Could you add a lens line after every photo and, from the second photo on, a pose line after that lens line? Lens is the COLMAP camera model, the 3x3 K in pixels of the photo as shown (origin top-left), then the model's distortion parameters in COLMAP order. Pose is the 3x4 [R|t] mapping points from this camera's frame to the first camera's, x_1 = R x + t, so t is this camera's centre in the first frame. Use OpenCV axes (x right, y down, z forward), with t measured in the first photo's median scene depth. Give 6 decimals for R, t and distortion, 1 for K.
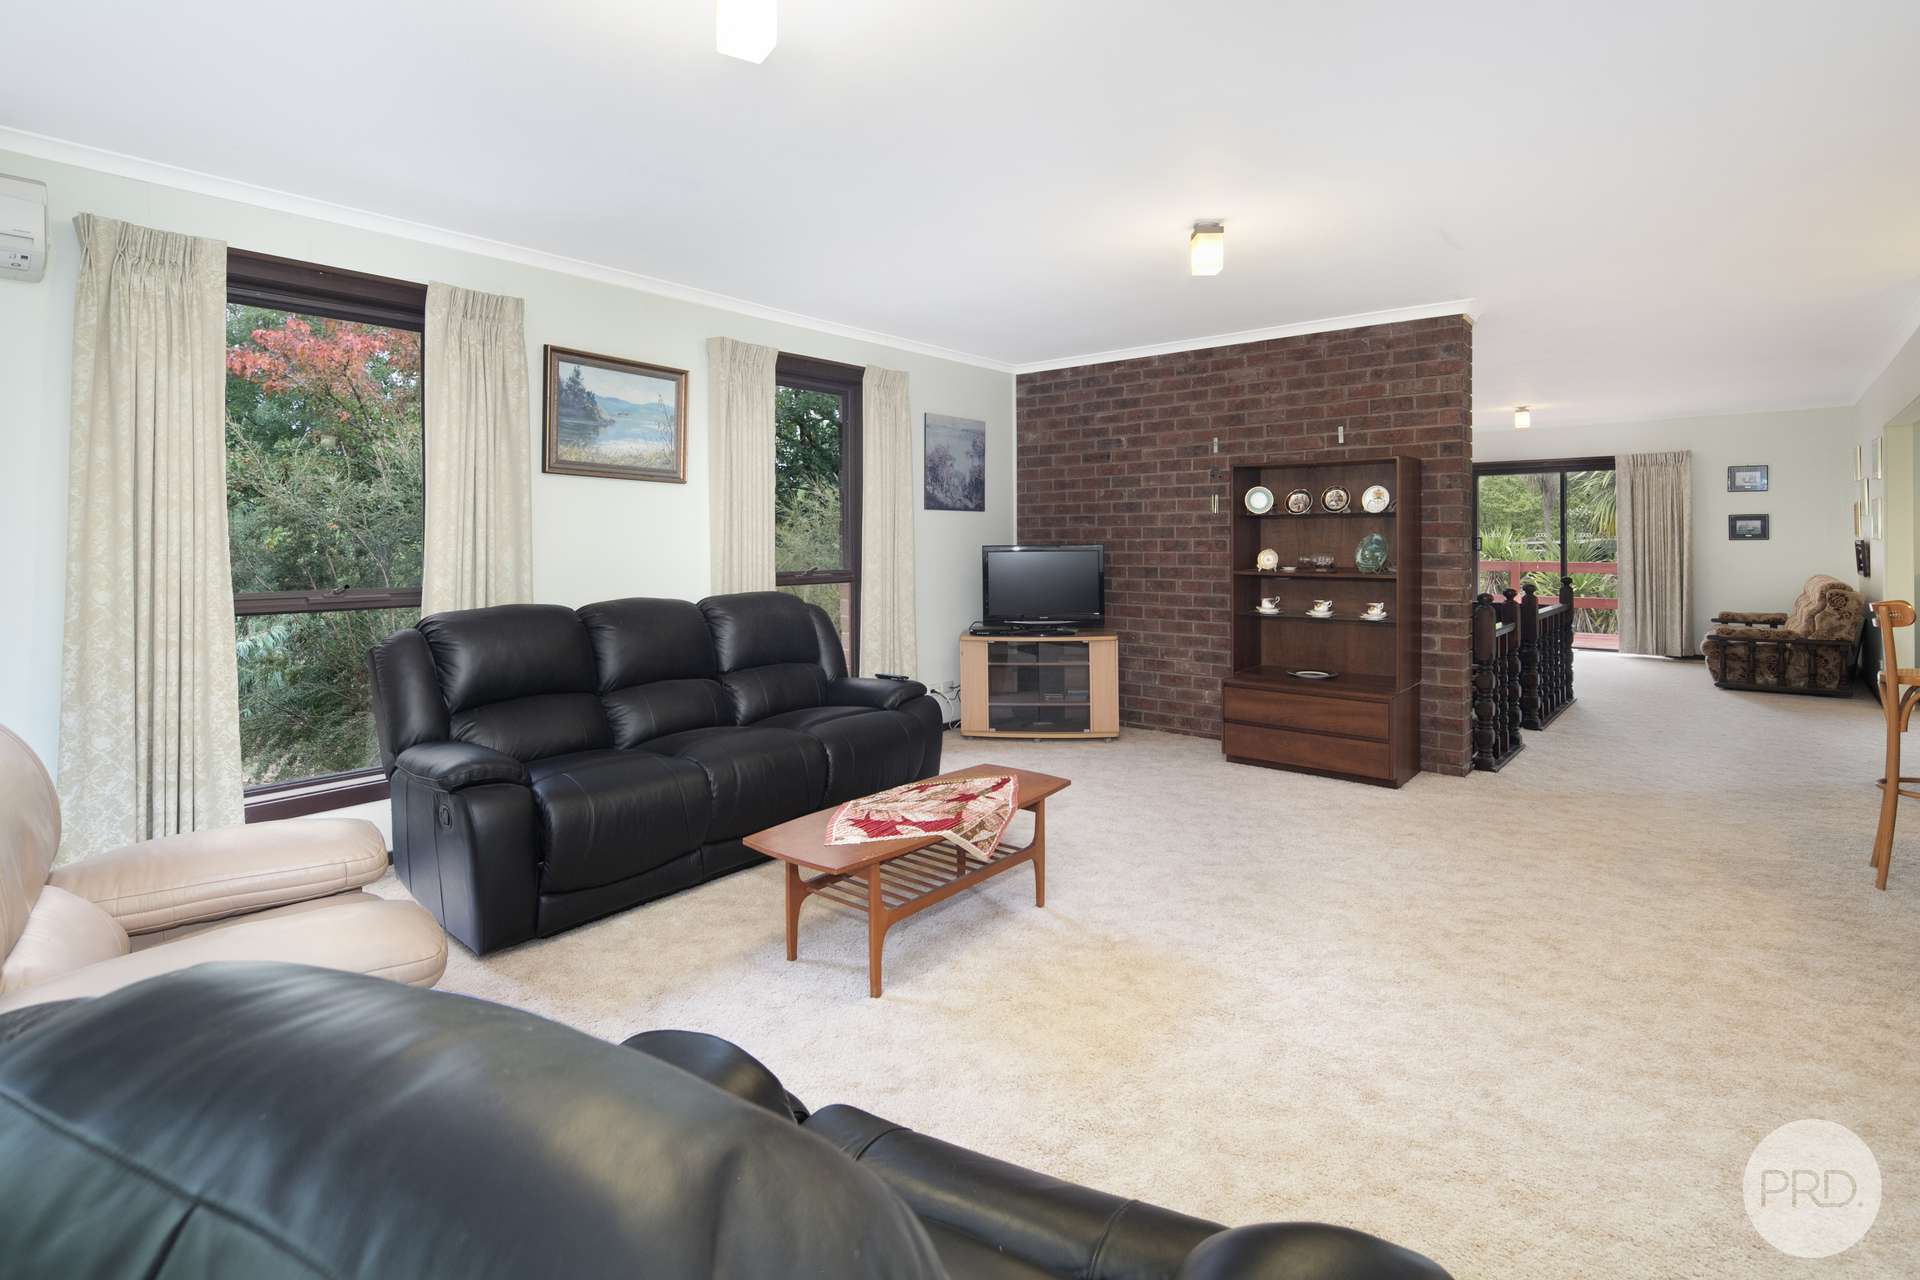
lens RADIAL K [[929.3, 0, 963.7], [0, 929.3, 631.6], [0, 0, 1]] dist [0.002020, -0.001169]
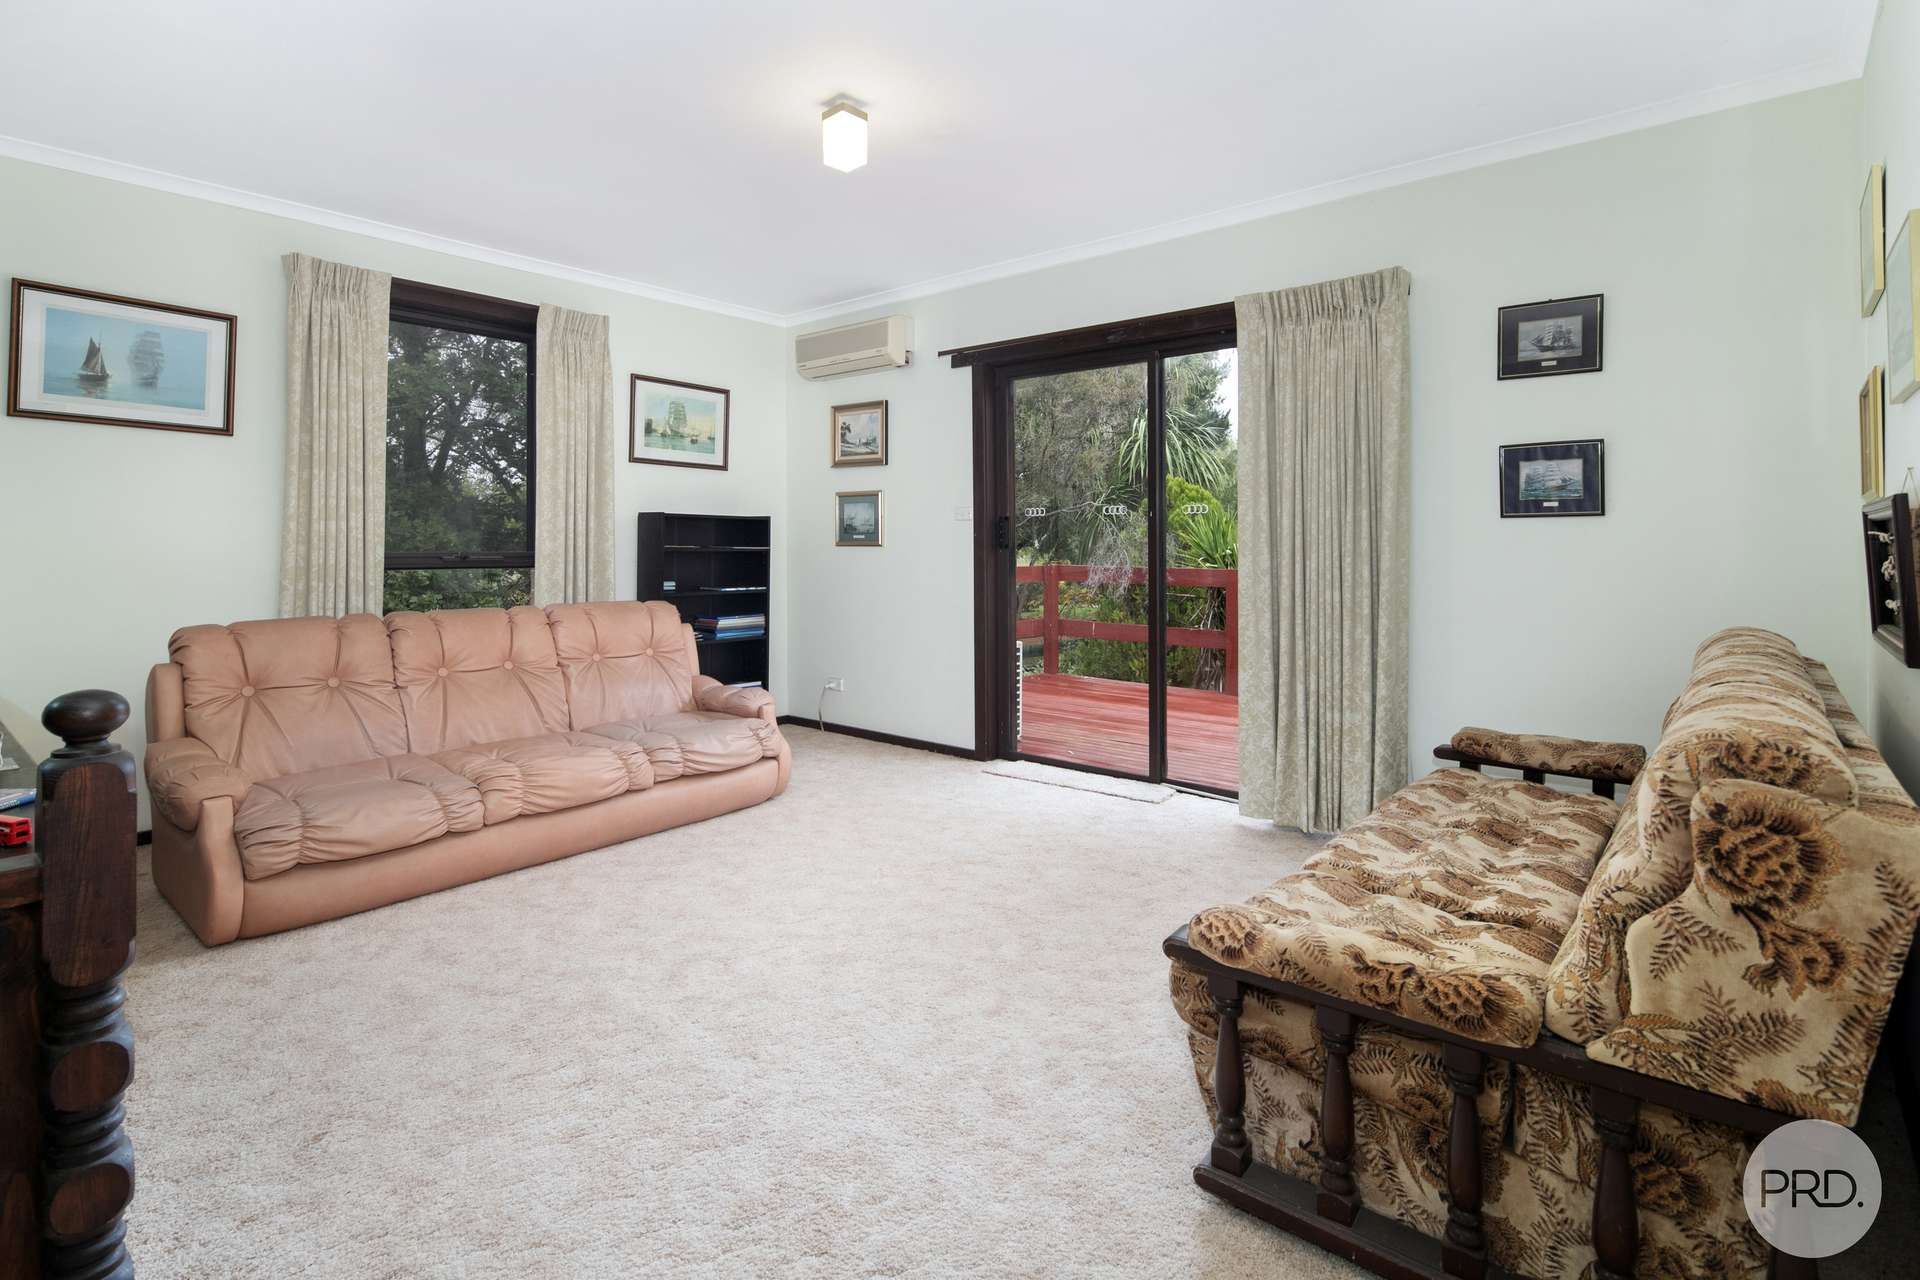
lens RADIAL K [[929.3, 0, 955.2], [0, 929.3, 639.0], [0, 0, 1]] dist [0.002020, -0.001169]
pose [[0.999981, 0.003446, -0.005182, 0.629552], [-0.003414, 0.999975, 0.006246, -0.055183], [0.005203, -0.006229, 0.999967, 0.658764]]
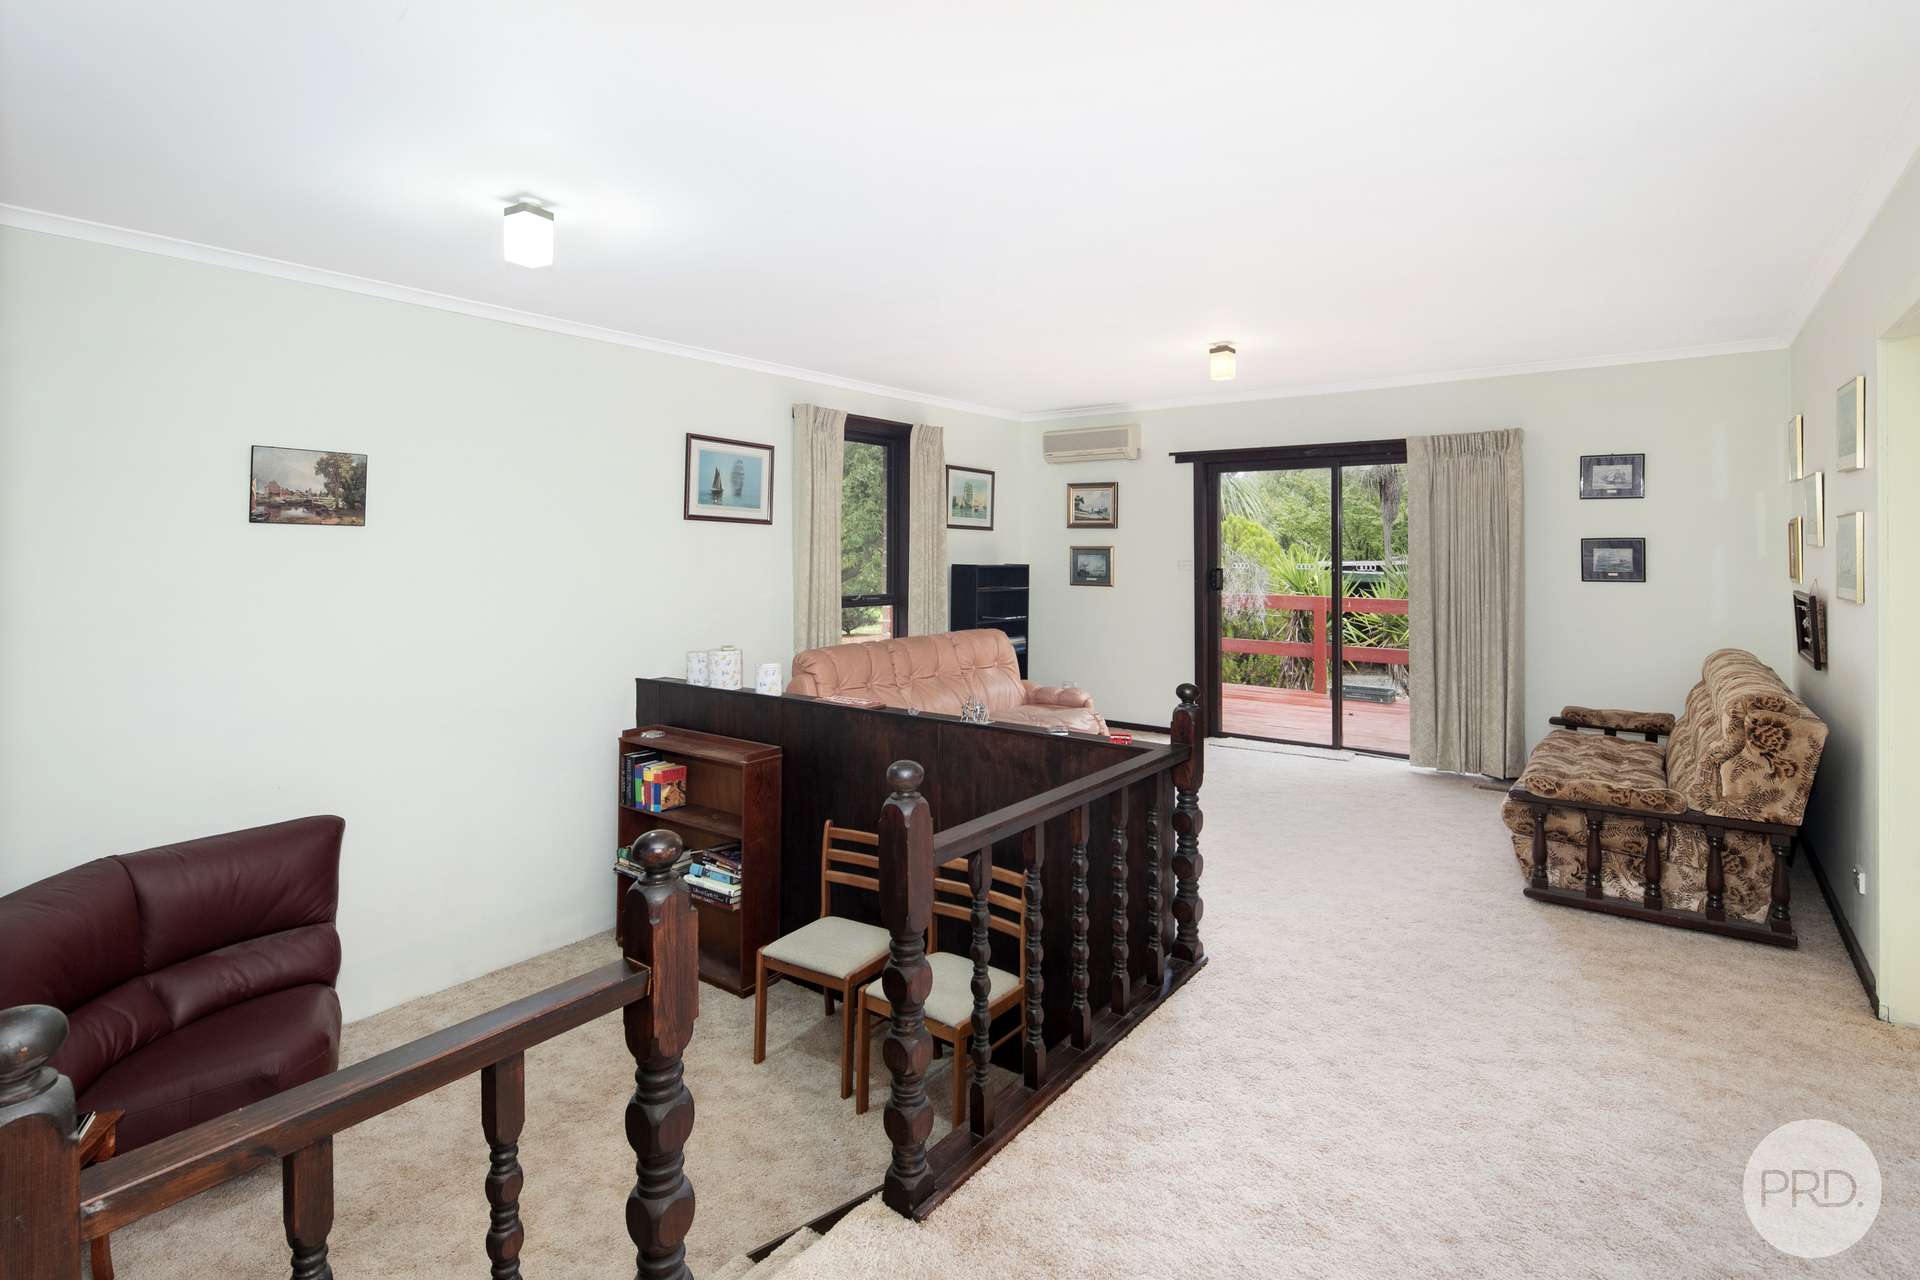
lens RADIAL K [[929.3, 0, 956.7], [0, 929.3, 645.5], [0, 0, 1]] dist [0.002020, -0.001169]
pose [[0.998593, -0.001627, 0.053007, 0.404809], [0.001294, 0.999979, 0.006326, -0.063350], [-0.053017, -0.006248, 0.998574, 0.442172]]
